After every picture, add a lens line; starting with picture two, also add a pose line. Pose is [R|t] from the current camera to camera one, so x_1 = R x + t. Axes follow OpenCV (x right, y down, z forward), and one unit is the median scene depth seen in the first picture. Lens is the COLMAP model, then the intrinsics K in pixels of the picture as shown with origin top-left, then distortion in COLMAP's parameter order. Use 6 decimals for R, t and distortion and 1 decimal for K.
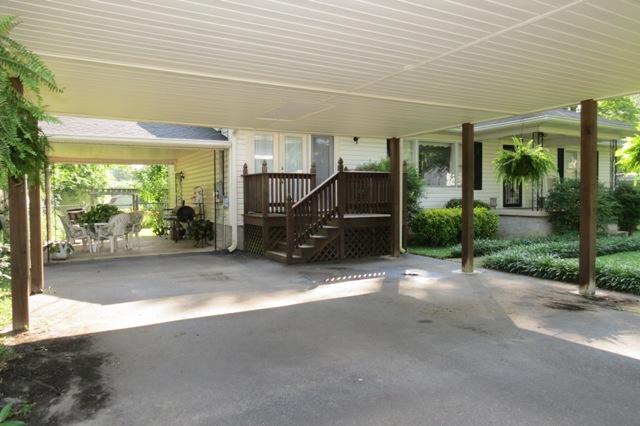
lens RADIAL K [[456.2, 0, 317.4], [0, 456.2, 213.5], [0, 0, 1]] dist [-0.031147, 0.006602]
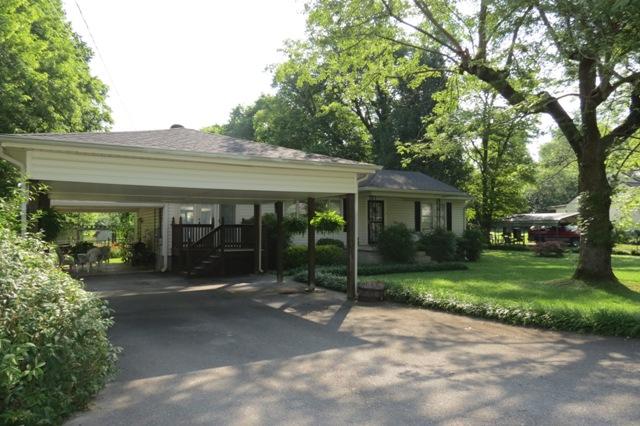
lens RADIAL K [[462.3, 0, 322.0], [0, 462.3, 211.9], [0, 0, 1]] dist [-0.047658, 0.017075]
pose [[0.999634, 0.005789, 0.026424, 0.320922], [-0.003901, 0.997473, -0.070944, -0.014620], [-0.026768, 0.070815, 0.997130, -0.629193]]
